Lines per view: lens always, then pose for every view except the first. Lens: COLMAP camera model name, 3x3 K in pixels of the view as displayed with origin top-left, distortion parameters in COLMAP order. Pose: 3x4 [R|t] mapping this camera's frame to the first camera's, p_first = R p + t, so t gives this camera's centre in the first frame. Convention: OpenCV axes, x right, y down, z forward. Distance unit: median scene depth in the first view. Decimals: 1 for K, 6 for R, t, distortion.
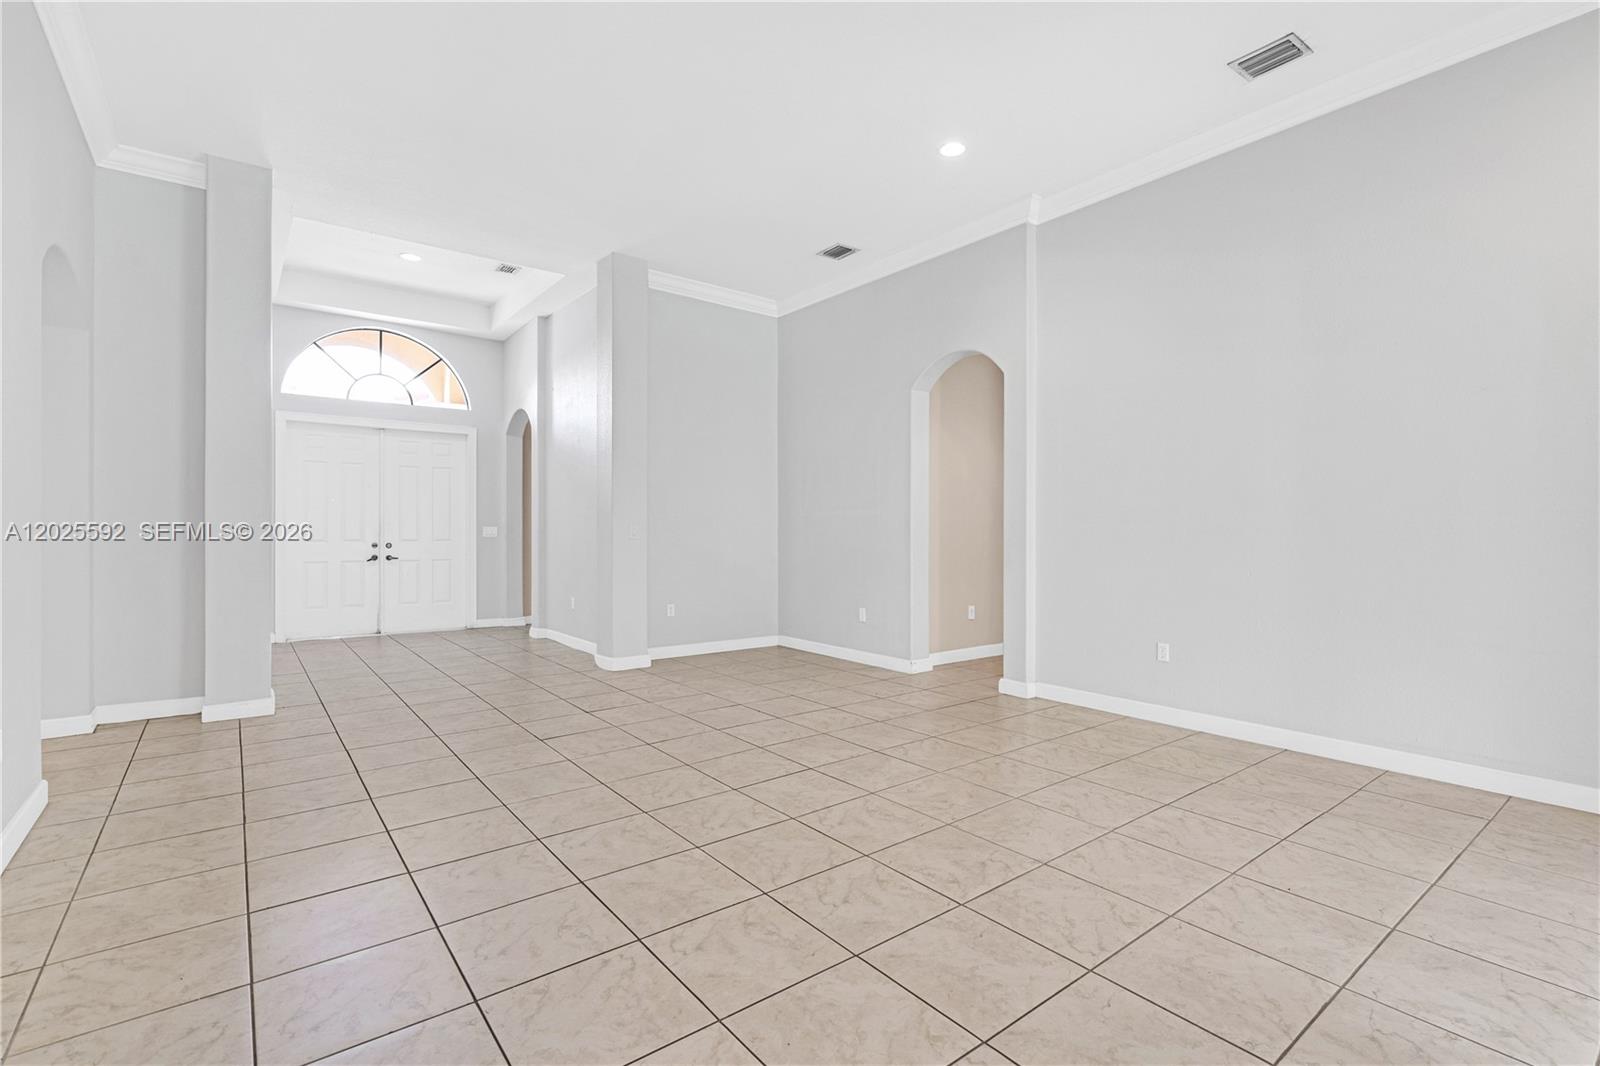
lens RADIAL K [[749.8, 0, 838.1], [0, 749.8, 530.8], [0, 0, 1]] dist [-0.008852, 0.002800]
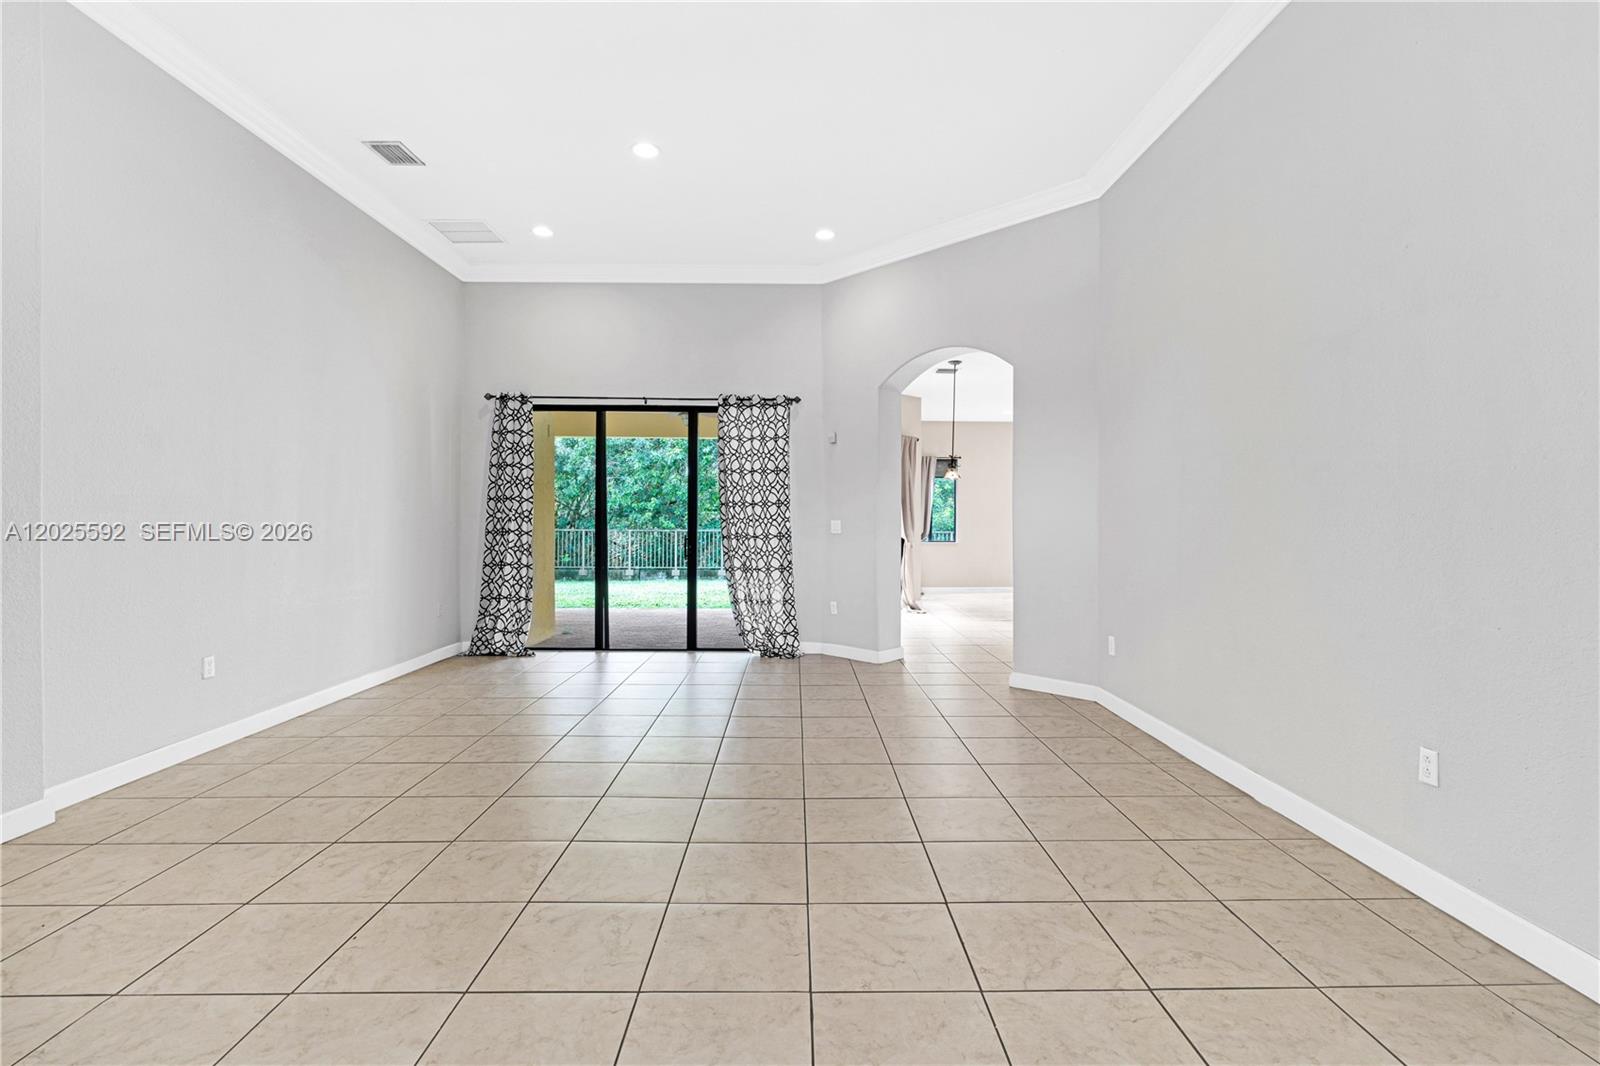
lens RADIAL K [[749.8, 0, 822.1], [0, 749.8, 530.5], [0, 0, 1]] dist [-0.008852, 0.002800]
pose [[-0.795821, -0.010953, 0.605433, -0.351411], [-0.003004, 0.999896, 0.014141, -0.003155], [-0.605525, 0.009434, -0.795771, 0.705135]]
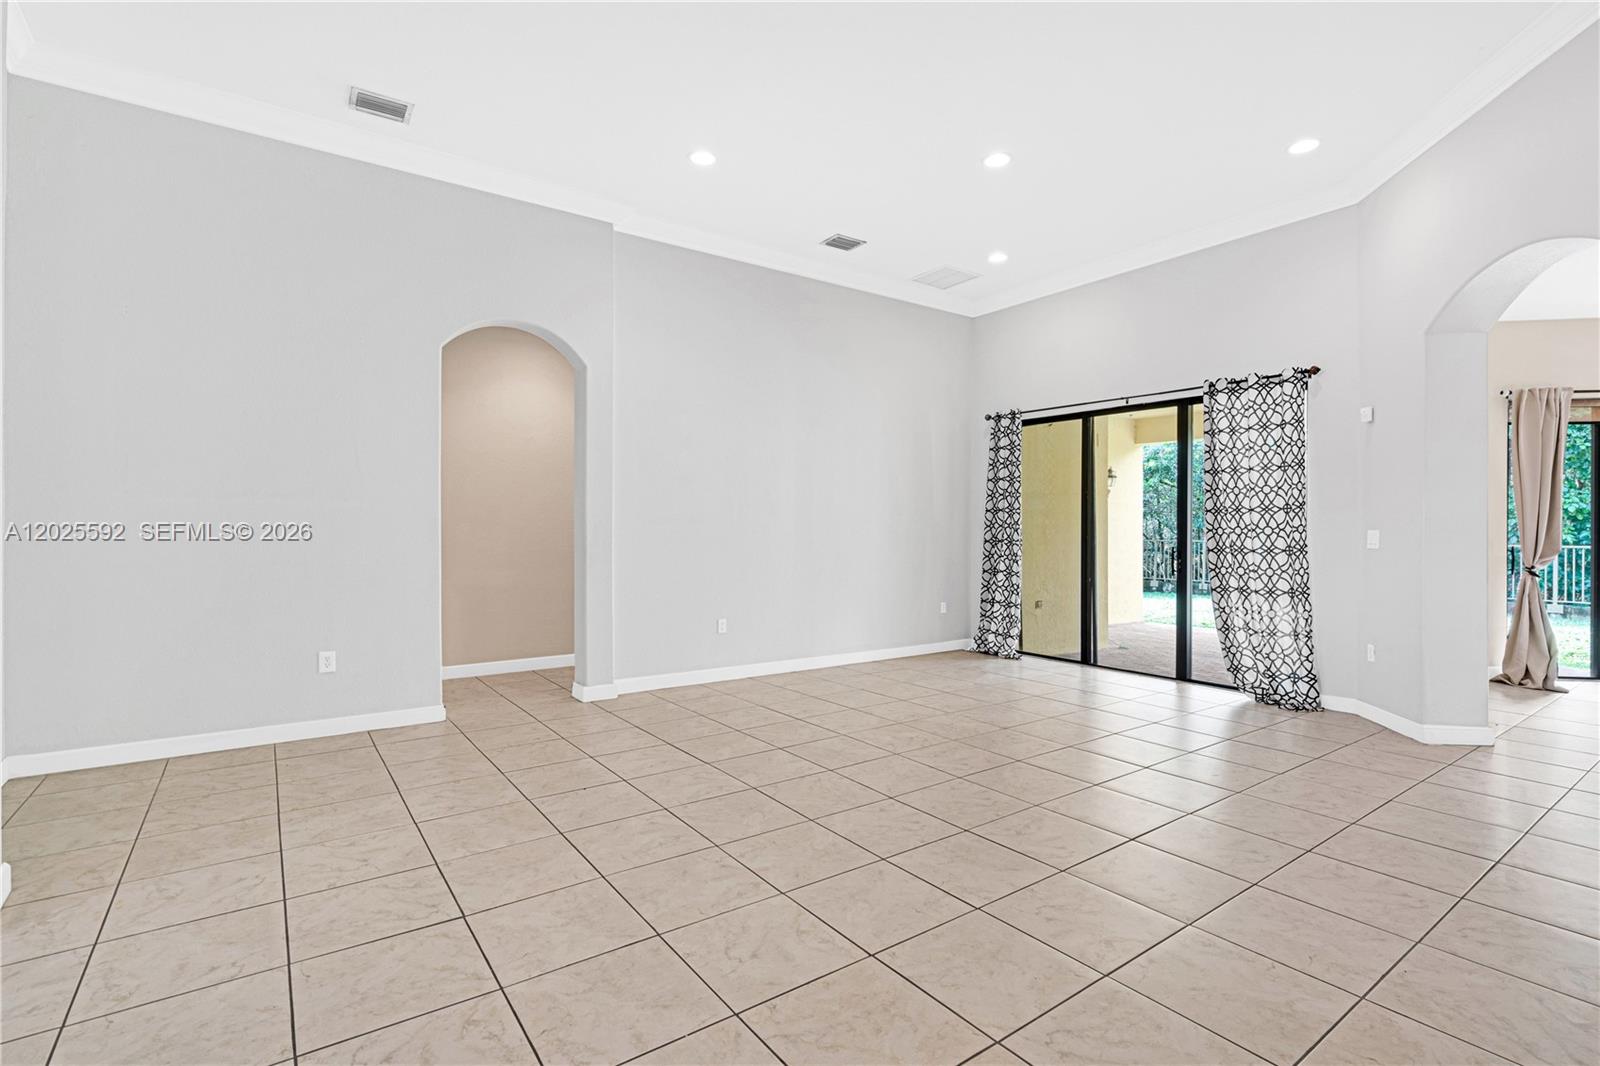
lens RADIAL K [[749.8, 0, 787.8], [0, 749.8, 531.3], [0, 0, 1]] dist [-0.008852, 0.002800]
pose [[0.058298, -0.002783, 0.998295, -0.477167], [-0.001516, 0.999995, 0.002877, -0.002600], [-0.998298, -0.001681, 0.058294, 0.458506]]
